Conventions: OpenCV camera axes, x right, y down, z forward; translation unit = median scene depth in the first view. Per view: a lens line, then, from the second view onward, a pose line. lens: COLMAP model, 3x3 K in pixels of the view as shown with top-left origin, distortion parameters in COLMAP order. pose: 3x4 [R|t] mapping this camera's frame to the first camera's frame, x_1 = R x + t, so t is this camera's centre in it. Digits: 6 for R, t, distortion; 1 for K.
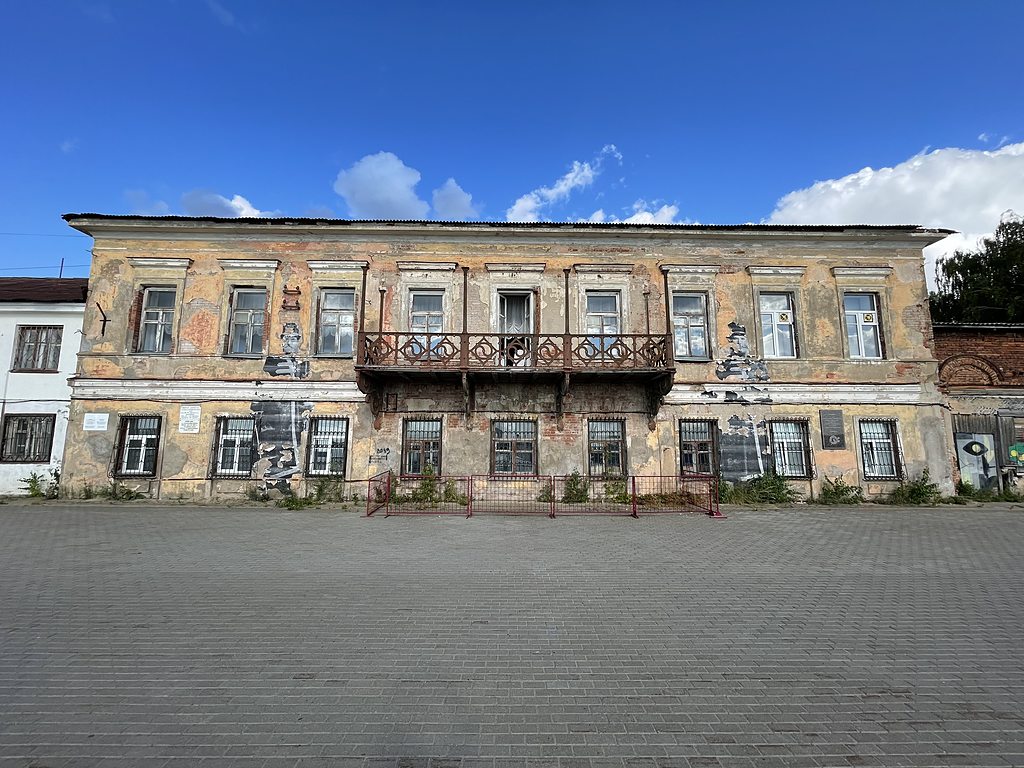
lens RADIAL K [[410.4, 0, 509.8], [0, 410.4, 387.9], [0, 0, 1]] dist [-0.000582, -0.000126]
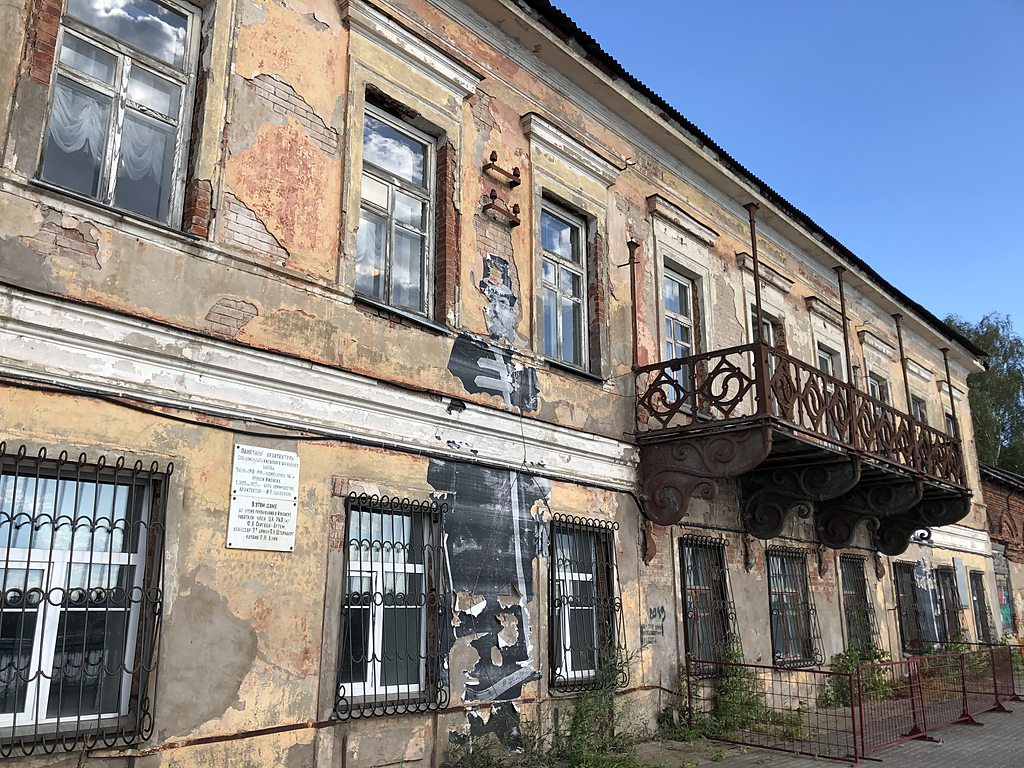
lens RADIAL K [[841.2, 0, 512.0], [0, 841.2, 384.0], [0, 0, 1]] dist [0.091128, -0.001598]
pose [[0.682697, 0.185448, 0.706777, -1.079617], [-0.090222, 0.981250, -0.170318, 0.084356], [-0.725110, 0.052508, 0.686628, 0.497640]]
